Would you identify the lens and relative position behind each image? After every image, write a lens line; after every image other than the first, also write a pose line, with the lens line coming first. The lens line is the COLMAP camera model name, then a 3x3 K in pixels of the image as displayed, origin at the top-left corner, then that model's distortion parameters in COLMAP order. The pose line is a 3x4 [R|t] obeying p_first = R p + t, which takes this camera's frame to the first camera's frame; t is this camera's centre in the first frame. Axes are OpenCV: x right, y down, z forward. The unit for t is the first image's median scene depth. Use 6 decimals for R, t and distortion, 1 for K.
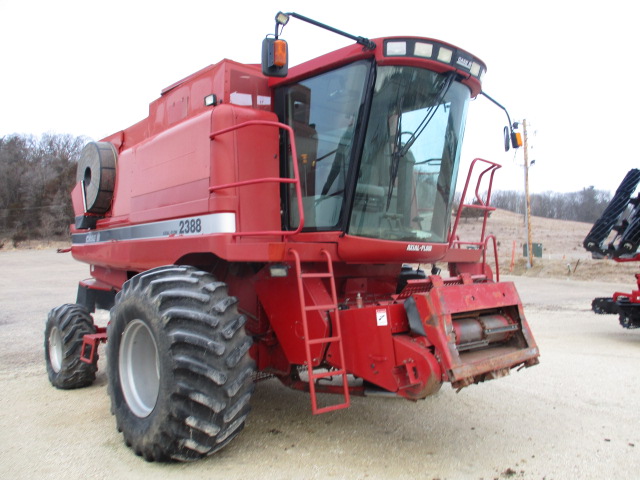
lens RADIAL K [[552.3, 0, 320.0], [0, 552.3, 240.0], [0, 0, 1]] dist [-0.046027, -0.002448]
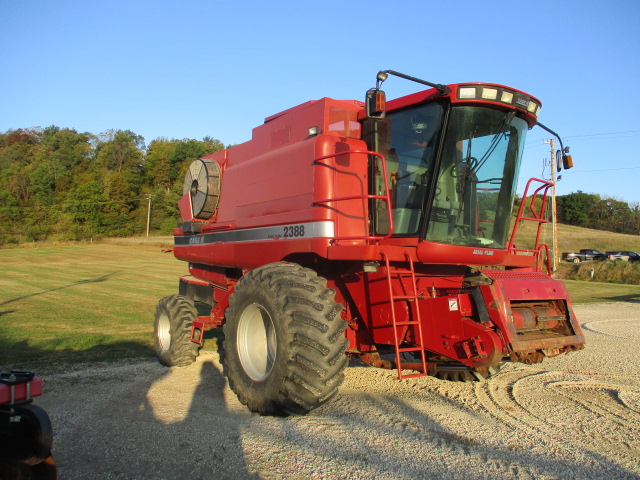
lens RADIAL K [[535.3, 0, 316.6], [0, 535.3, 230.5], [0, 0, 1]] dist [-0.036977, 0.017161]
pose [[0.994420, 0.016843, -0.104143, -0.064977], [-0.019963, 0.999380, -0.028989, 0.007628], [0.103590, 0.030907, 0.994140, -0.215737]]
